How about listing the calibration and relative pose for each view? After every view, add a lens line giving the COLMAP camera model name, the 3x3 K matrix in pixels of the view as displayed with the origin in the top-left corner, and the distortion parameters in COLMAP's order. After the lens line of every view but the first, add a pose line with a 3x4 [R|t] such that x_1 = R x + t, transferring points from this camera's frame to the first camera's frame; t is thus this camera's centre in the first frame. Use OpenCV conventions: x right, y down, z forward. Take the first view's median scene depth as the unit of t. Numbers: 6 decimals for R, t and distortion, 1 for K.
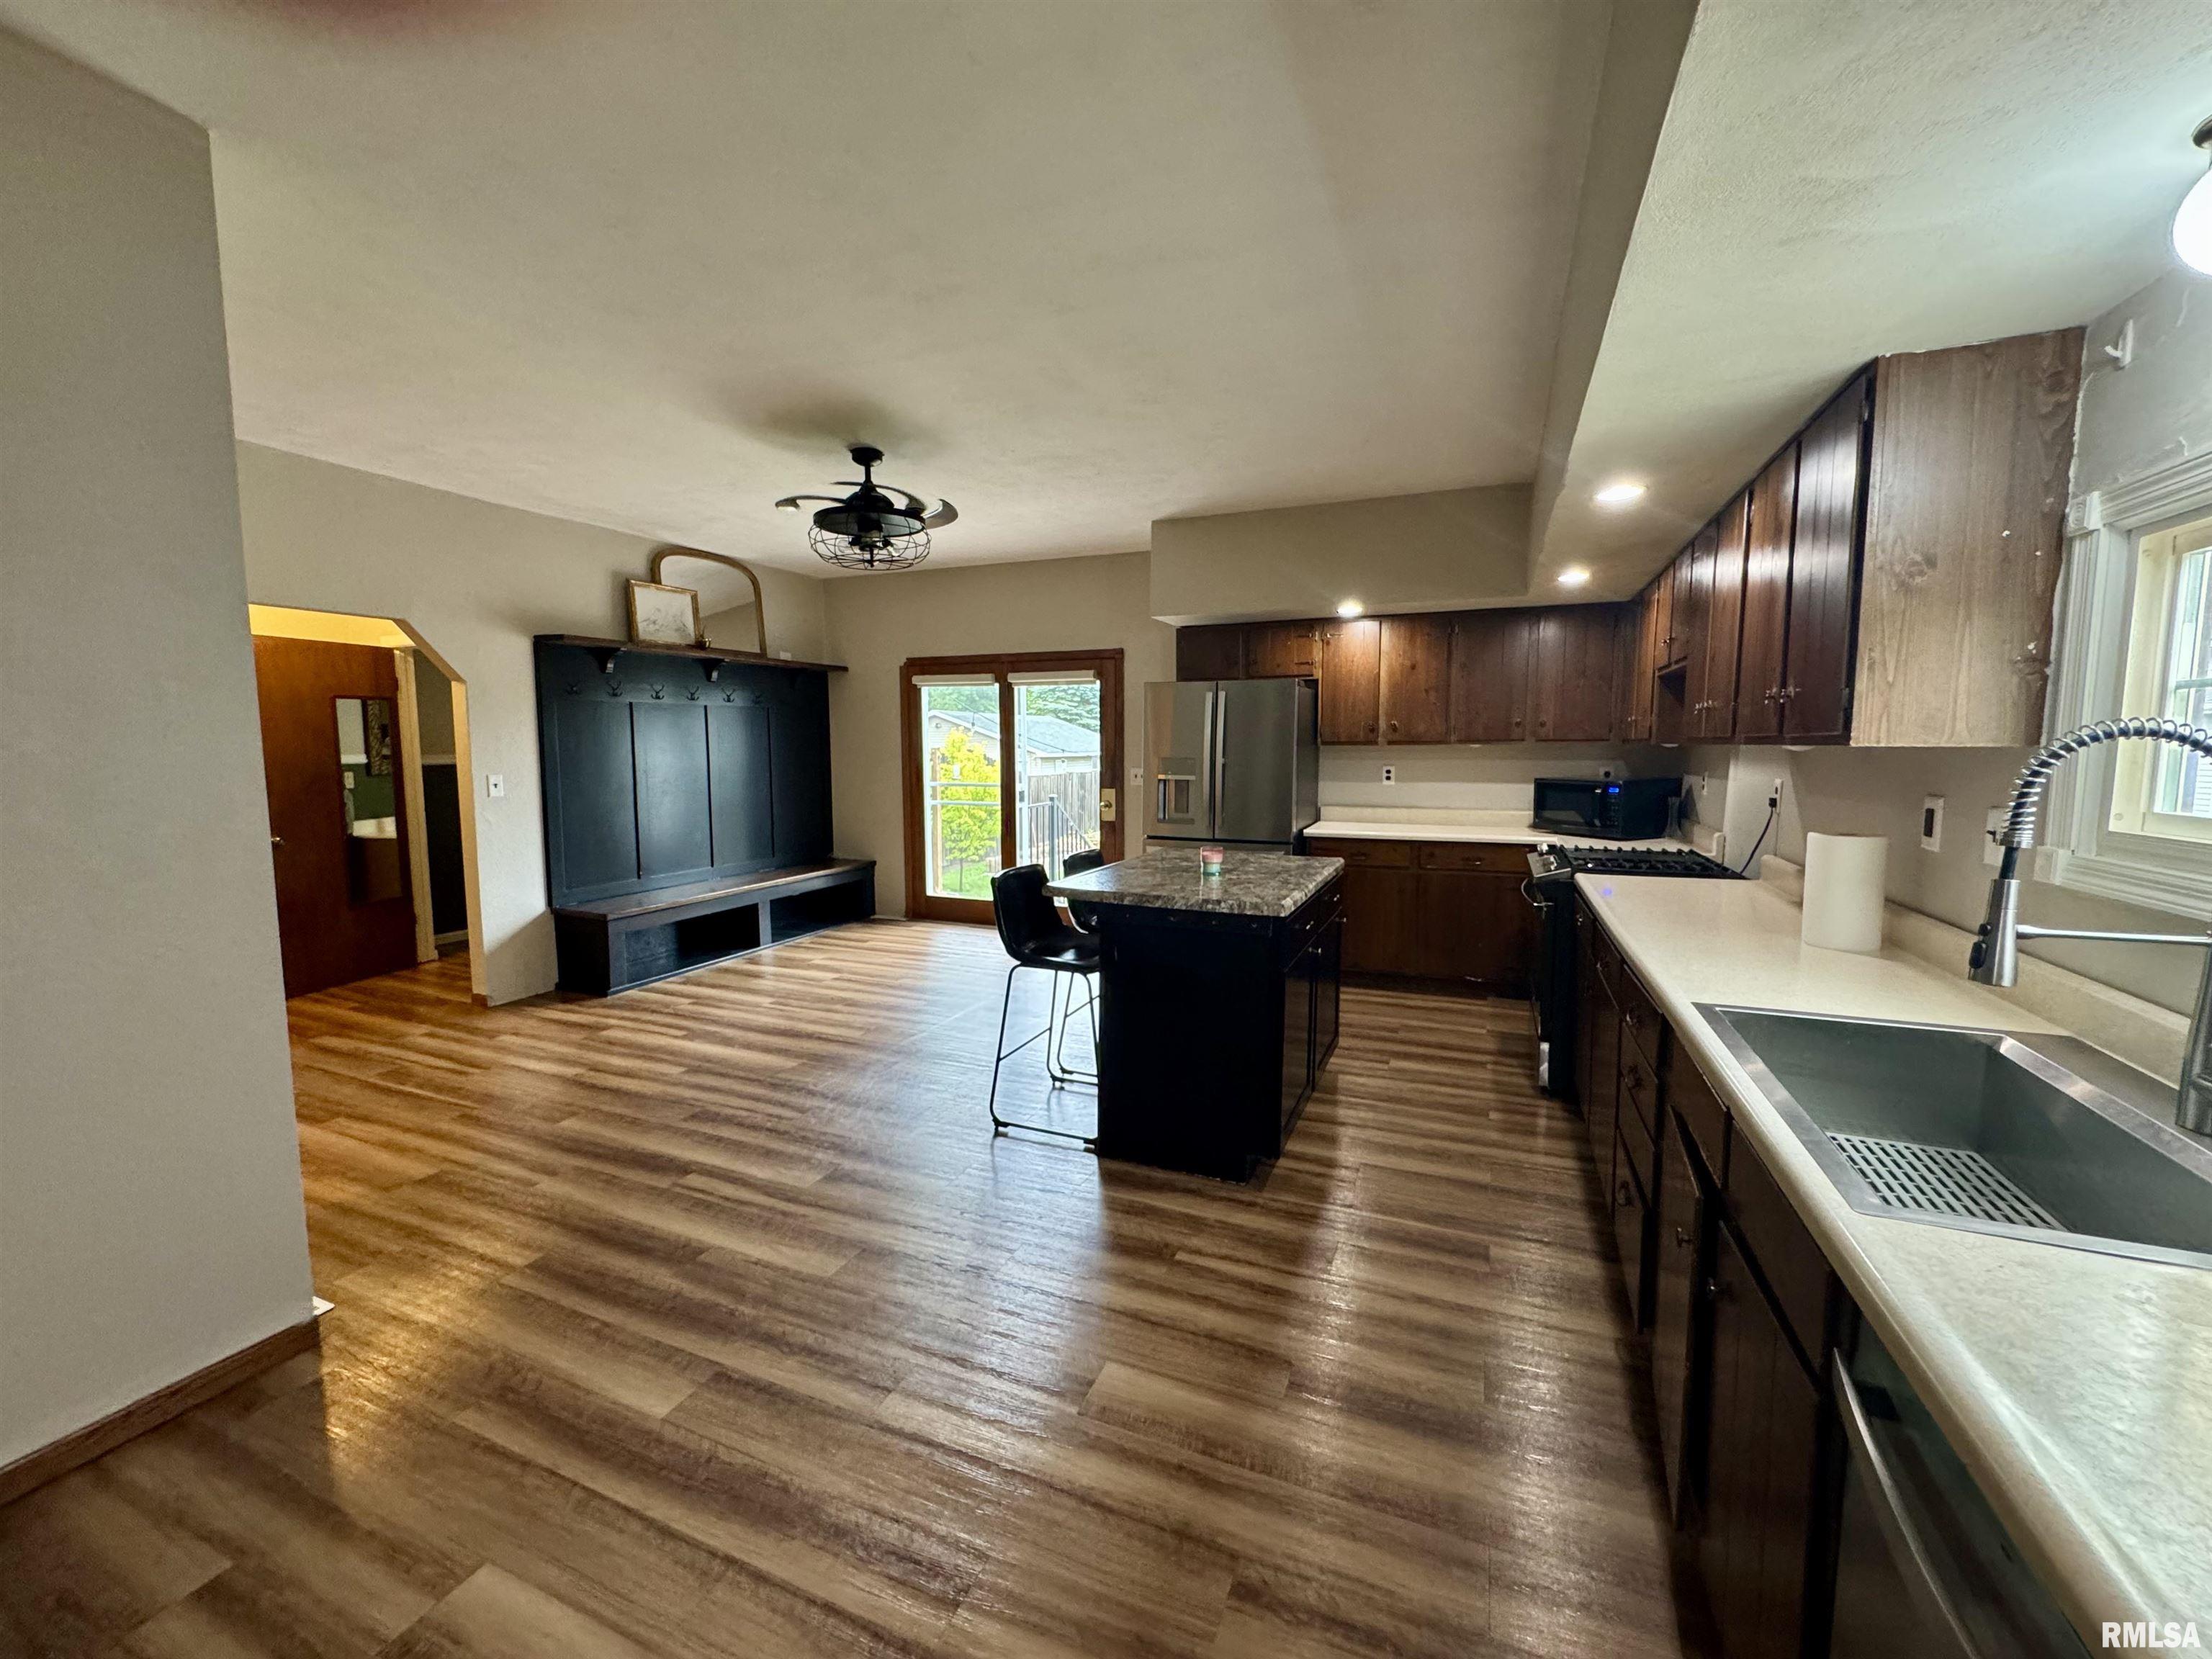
lens RADIAL K [[904.4, 0, 1104.3], [0, 904.4, 830.5], [0, 0, 1]] dist [-0.004731, 0.000654]
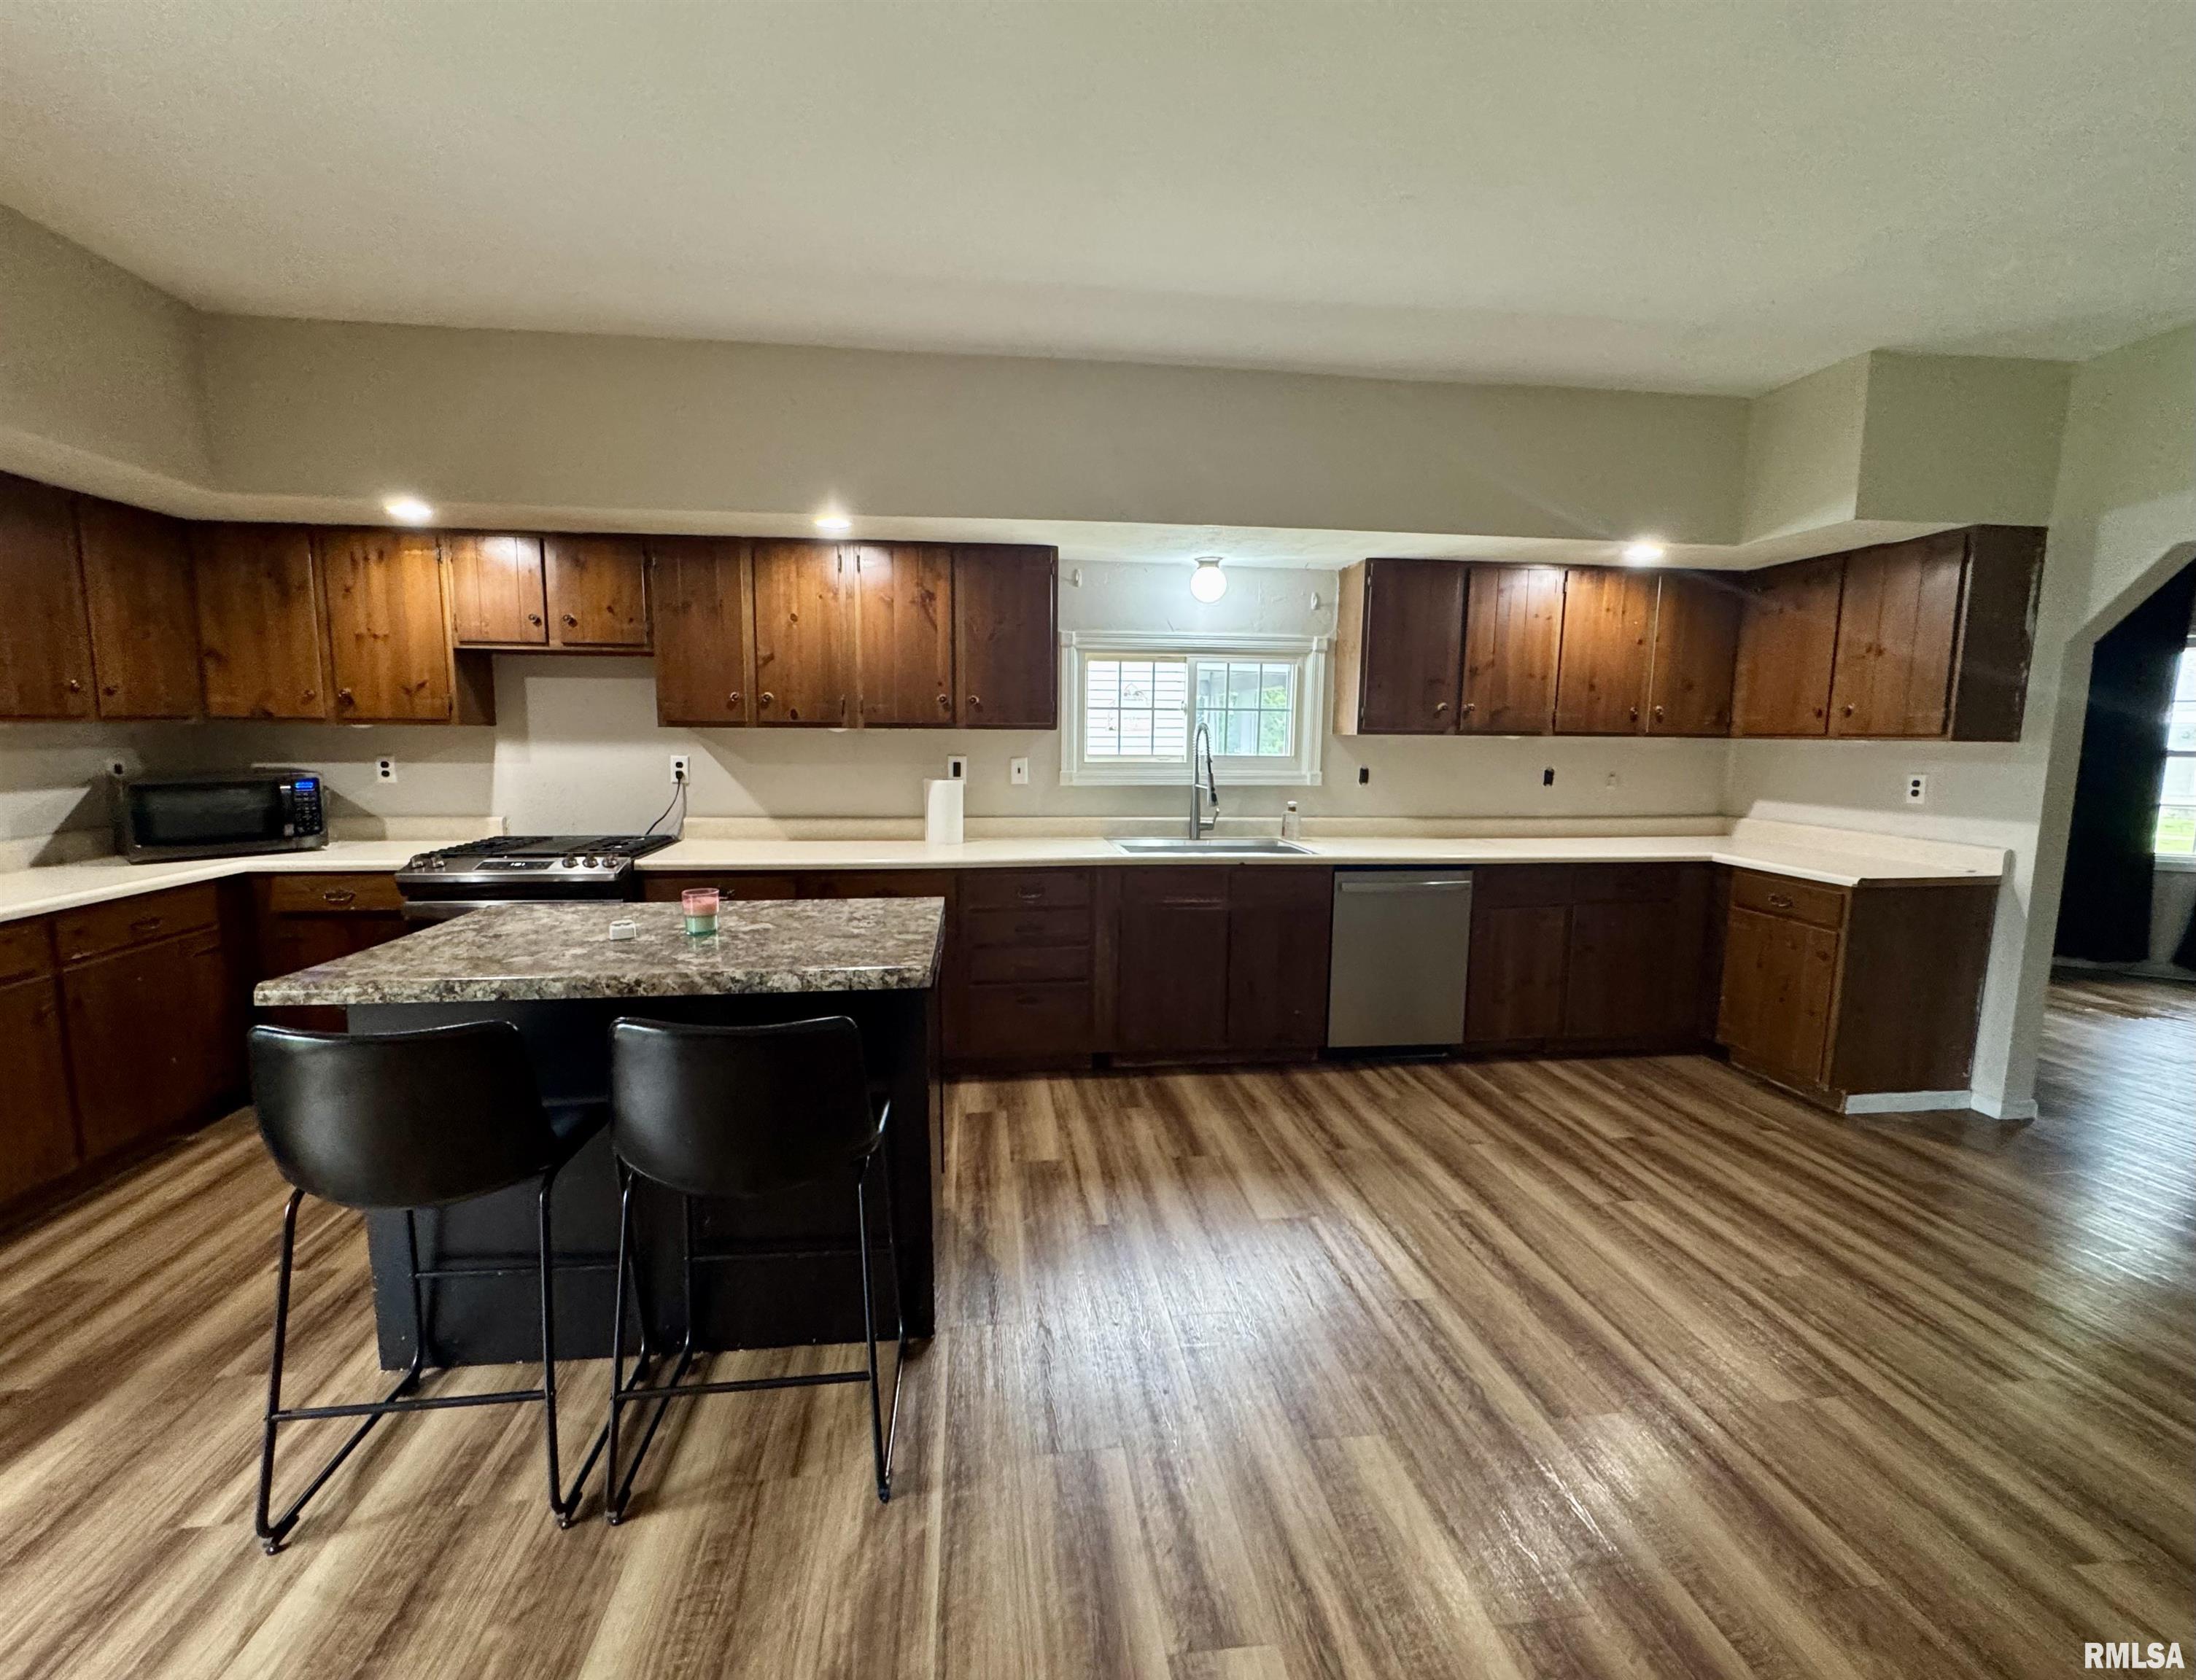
lens RADIAL K [[896.0, 0, 1088.5], [0, 896.0, 838.2], [0, 0, 1]] dist [-0.004127, -0.000588]
pose [[-0.506629, -0.106037, 0.855618, -0.365773], [0.076261, 0.983006, 0.166981, -0.067151], [-0.858785, 0.149848, -0.489933, 0.714412]]
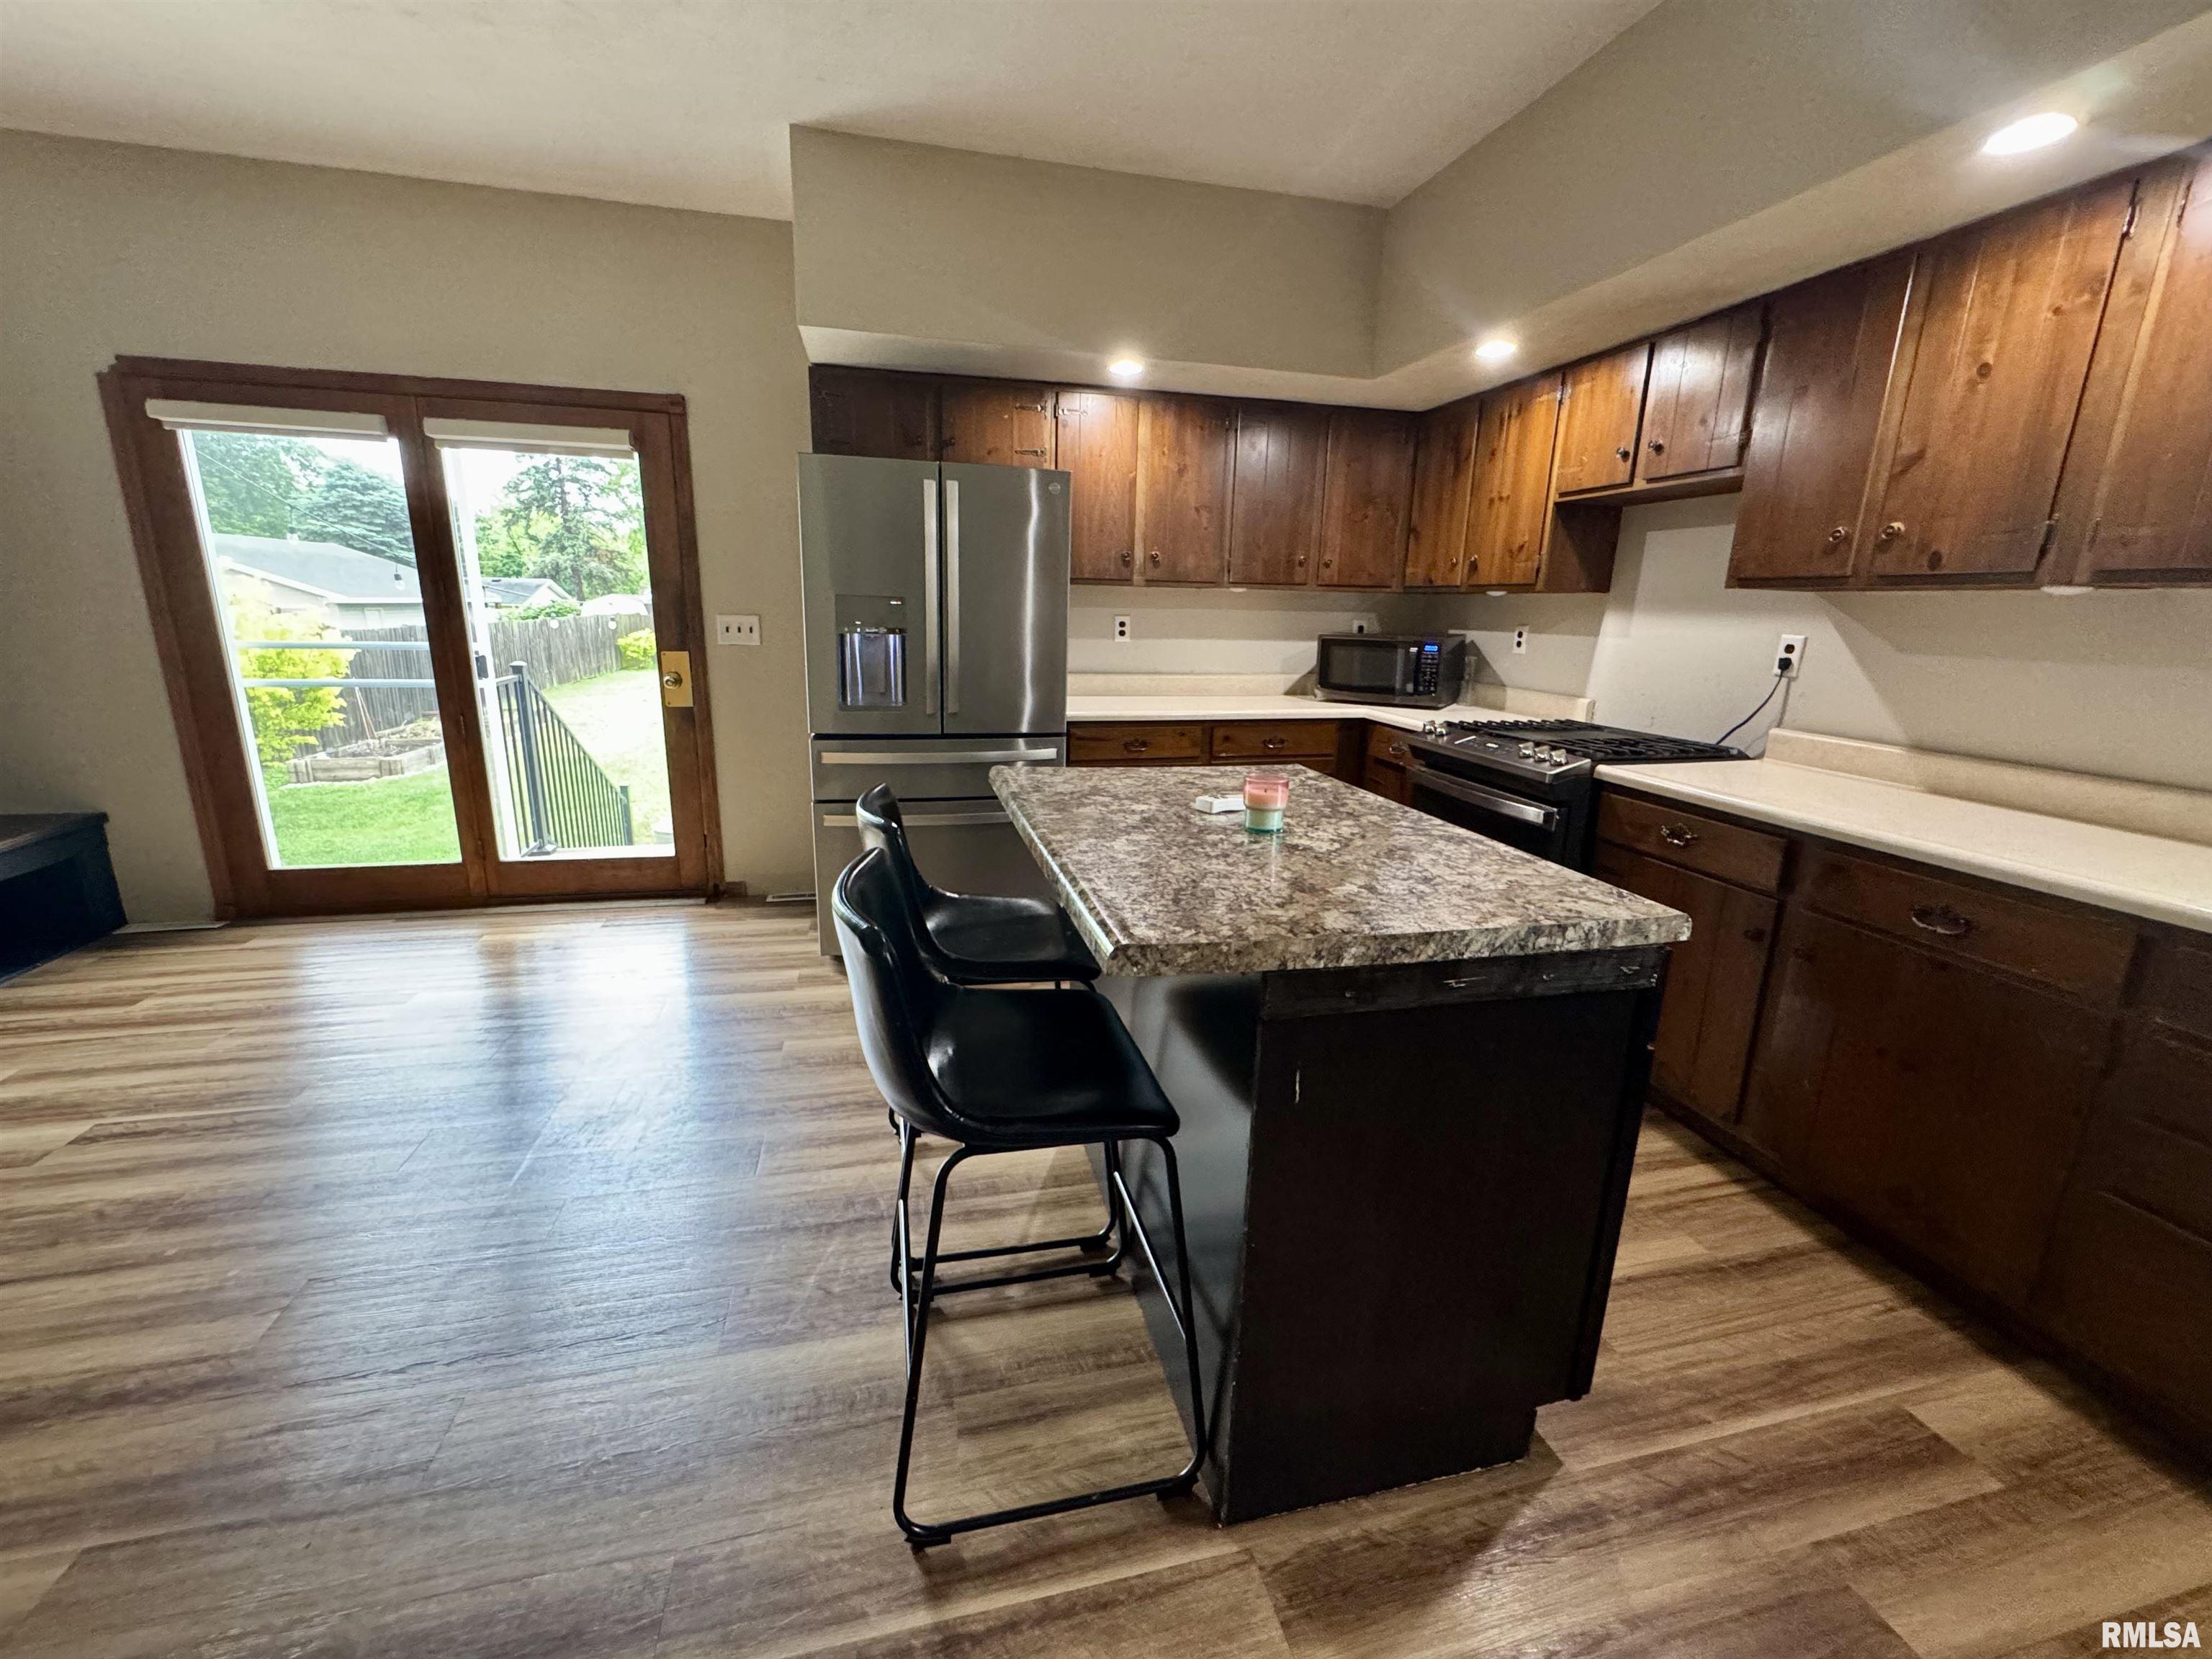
lens RADIAL K [[904.4, 0, 1108.9], [0, 904.4, 831.5], [0, 0, 1]] dist [-0.004731, 0.000654]
pose [[0.797895, -0.126577, 0.589357, -0.159163], [0.033351, 0.985477, 0.166500, -0.023965], [-0.601873, -0.113194, 0.790529, 0.445084]]
